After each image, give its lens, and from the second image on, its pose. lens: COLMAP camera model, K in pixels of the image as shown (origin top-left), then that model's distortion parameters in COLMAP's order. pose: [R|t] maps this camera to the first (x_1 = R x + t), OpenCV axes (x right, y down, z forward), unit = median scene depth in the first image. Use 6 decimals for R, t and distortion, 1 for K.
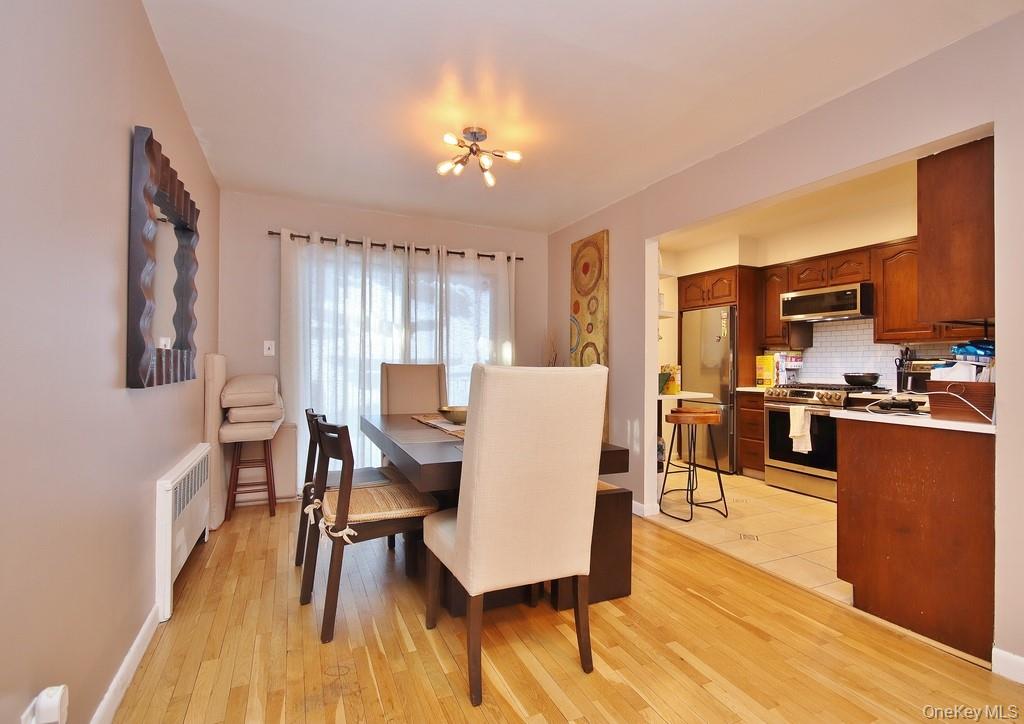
lens RADIAL K [[501.1, 0, 531.0], [0, 501.1, 361.1], [0, 0, 1]] dist [-0.004162, -0.000752]
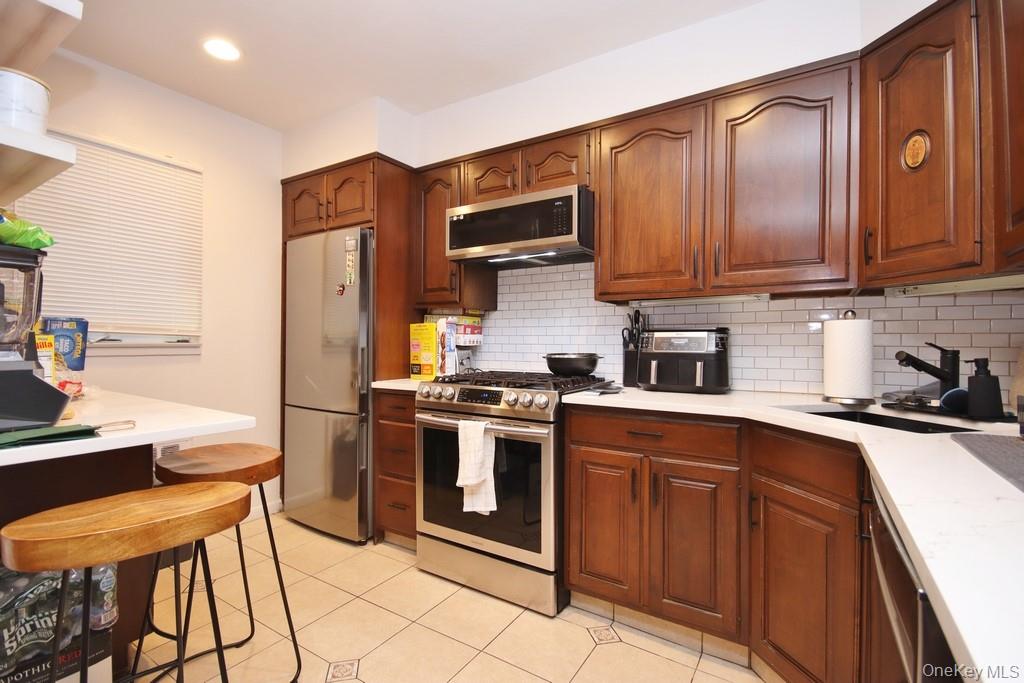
lens RADIAL K [[481.1, 0, 512.0], [0, 481.1, 341.5], [0, 0, 1]] dist [-0.002296, -0.000314]
pose [[0.850022, 0.002721, 0.526740, 0.292314], [-0.005703, 0.999976, 0.004038, 0.007822], [-0.526716, -0.006436, 0.850017, 0.532595]]
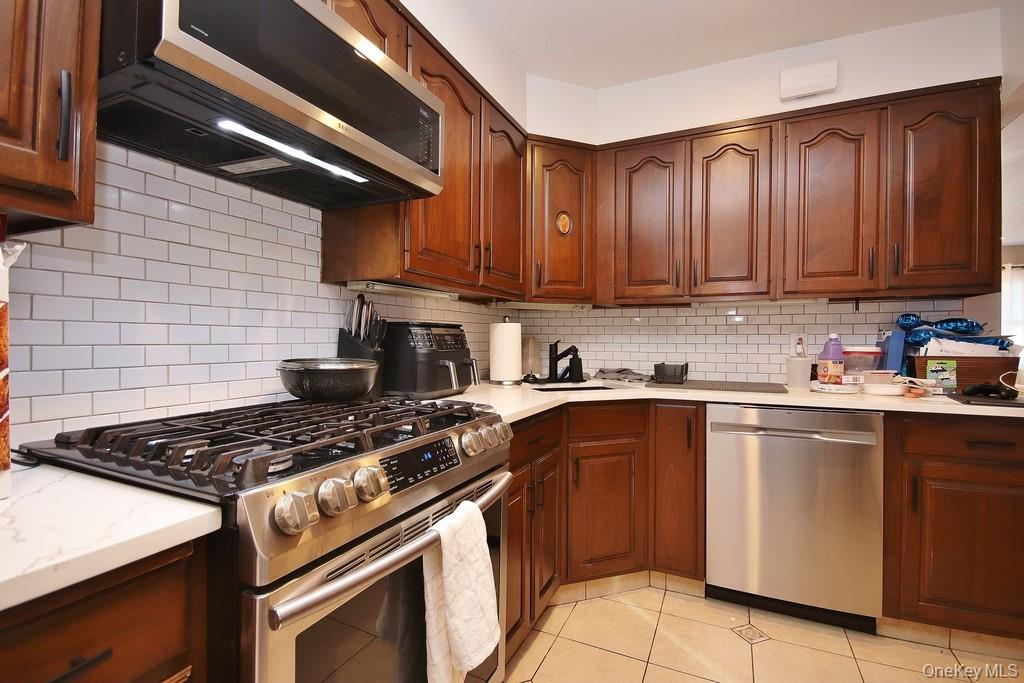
lens RADIAL K [[481.1, 0, 512.0], [0, 481.1, 341.5], [0, 0, 1]] dist [-0.002296, -0.000314]
pose [[-0.618251, -0.012765, 0.785877, 0.308425], [-0.015390, 0.999873, 0.004133, 0.008535], [-0.785830, -0.009540, -0.618369, 1.037825]]
